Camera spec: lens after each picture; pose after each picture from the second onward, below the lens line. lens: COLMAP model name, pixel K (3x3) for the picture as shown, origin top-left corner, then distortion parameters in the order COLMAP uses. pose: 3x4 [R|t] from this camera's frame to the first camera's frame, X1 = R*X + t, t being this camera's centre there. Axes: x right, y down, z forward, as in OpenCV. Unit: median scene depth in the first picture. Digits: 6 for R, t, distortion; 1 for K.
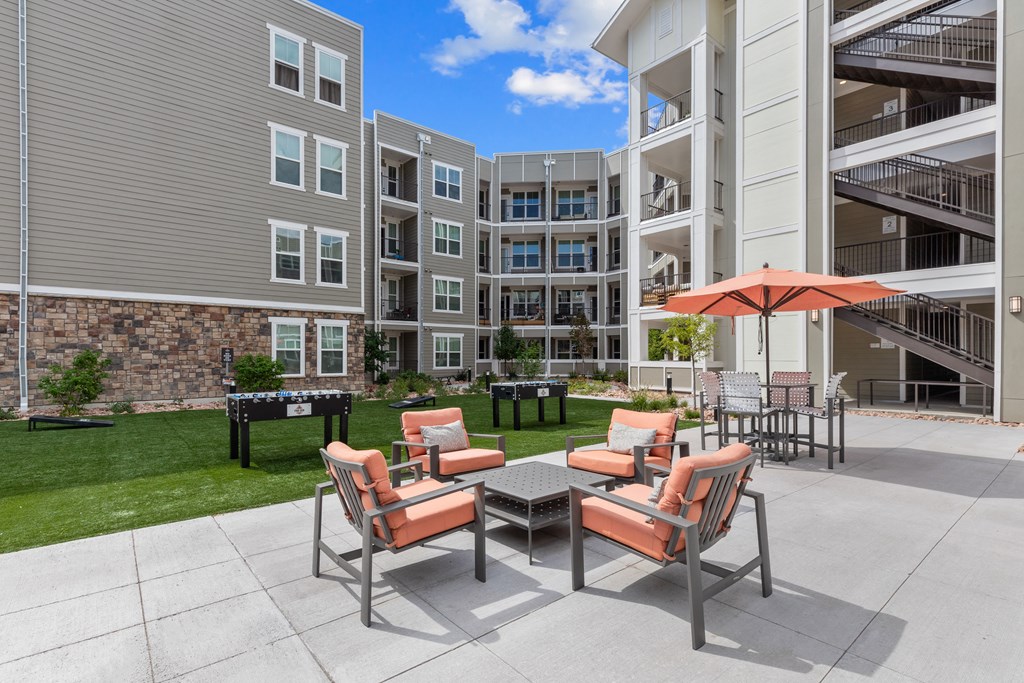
lens RADIAL K [[488.3, 0, 494.6], [0, 488.3, 350.6], [0, 0, 1]] dist [0.000296, 0.000211]
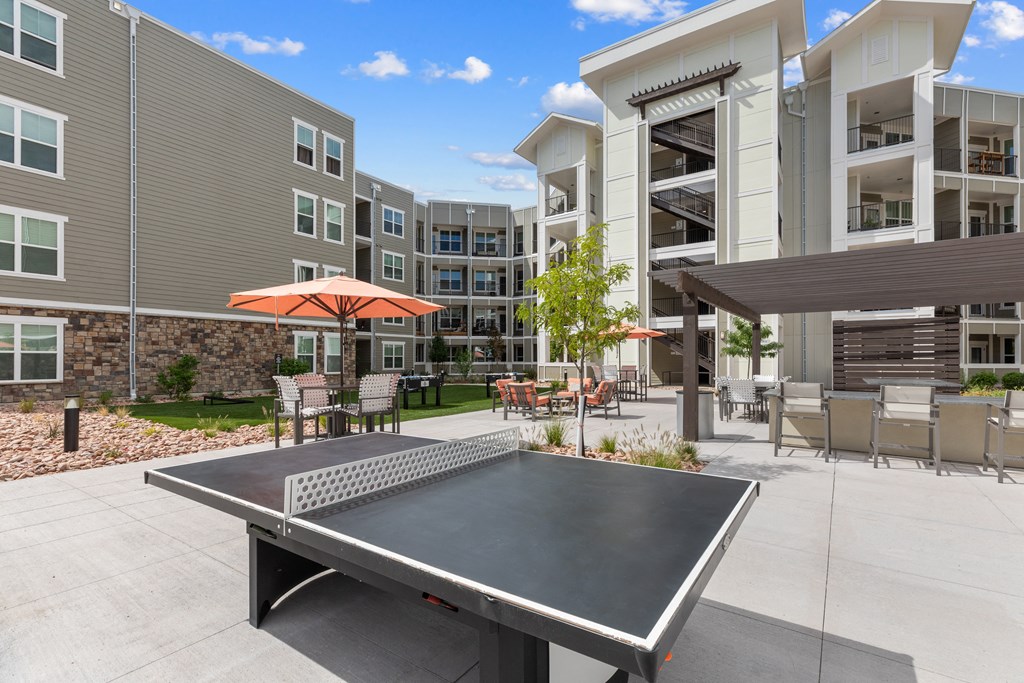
lens RADIAL K [[466.7, 0, 512.0], [0, 466.7, 341.5], [0, 0, 1]] dist [0.000242, 0.000009]
pose [[0.961331, 0.009988, 0.275216, -0.213405], [-0.002214, 0.999590, -0.028544, -0.002467], [-0.275388, 0.026831, 0.960959, -0.389031]]
